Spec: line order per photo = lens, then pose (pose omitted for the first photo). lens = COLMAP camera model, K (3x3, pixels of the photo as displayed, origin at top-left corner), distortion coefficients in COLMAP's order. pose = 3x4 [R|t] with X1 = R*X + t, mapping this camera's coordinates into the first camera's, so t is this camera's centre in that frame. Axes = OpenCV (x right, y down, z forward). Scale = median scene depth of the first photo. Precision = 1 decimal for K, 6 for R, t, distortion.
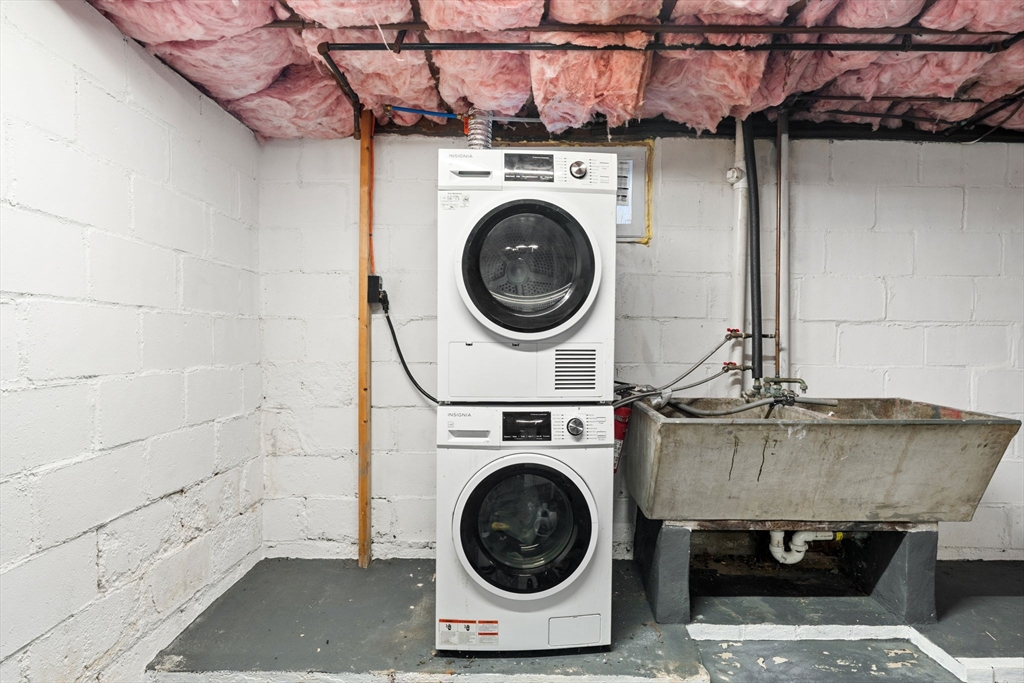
lens RADIAL K [[467.8, 0, 521.7], [0, 467.8, 342.5], [0, 0, 1]] dist [-0.005376, 0.000265]
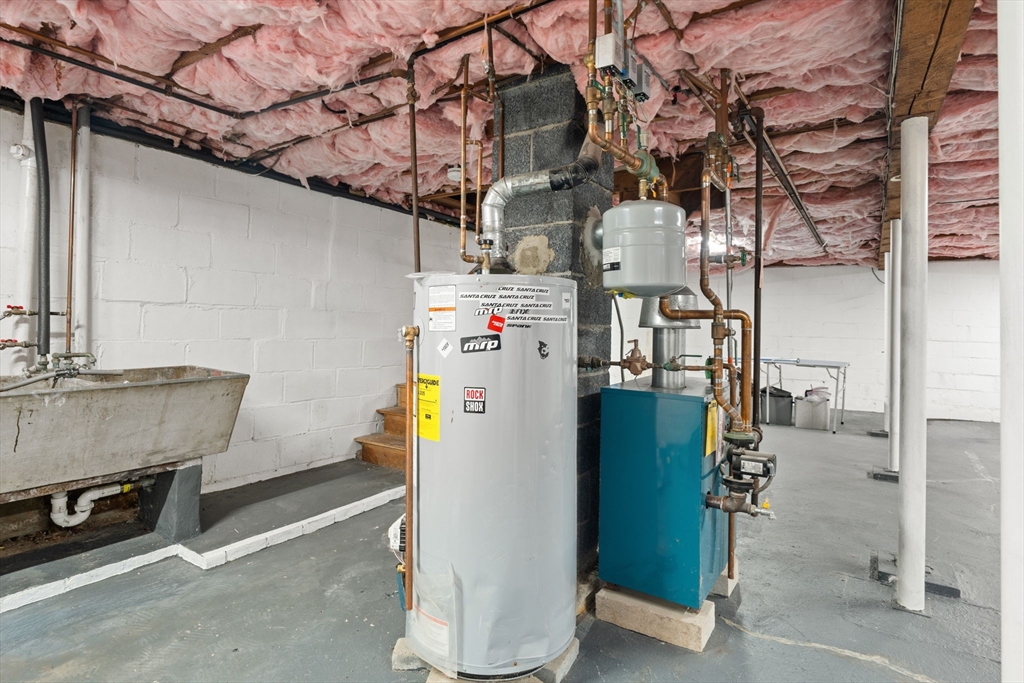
lens RADIAL K [[516.3, 0, 512.5], [0, 516.3, 314.8], [0, 0, 1]] dist [-0.001962, 0.000839]
pose [[0.600631, 0.018674, 0.799309, 0.229555], [-0.006676, 0.999809, -0.018342, 0.003469], [-0.799499, 0.005681, 0.600641, -0.543865]]
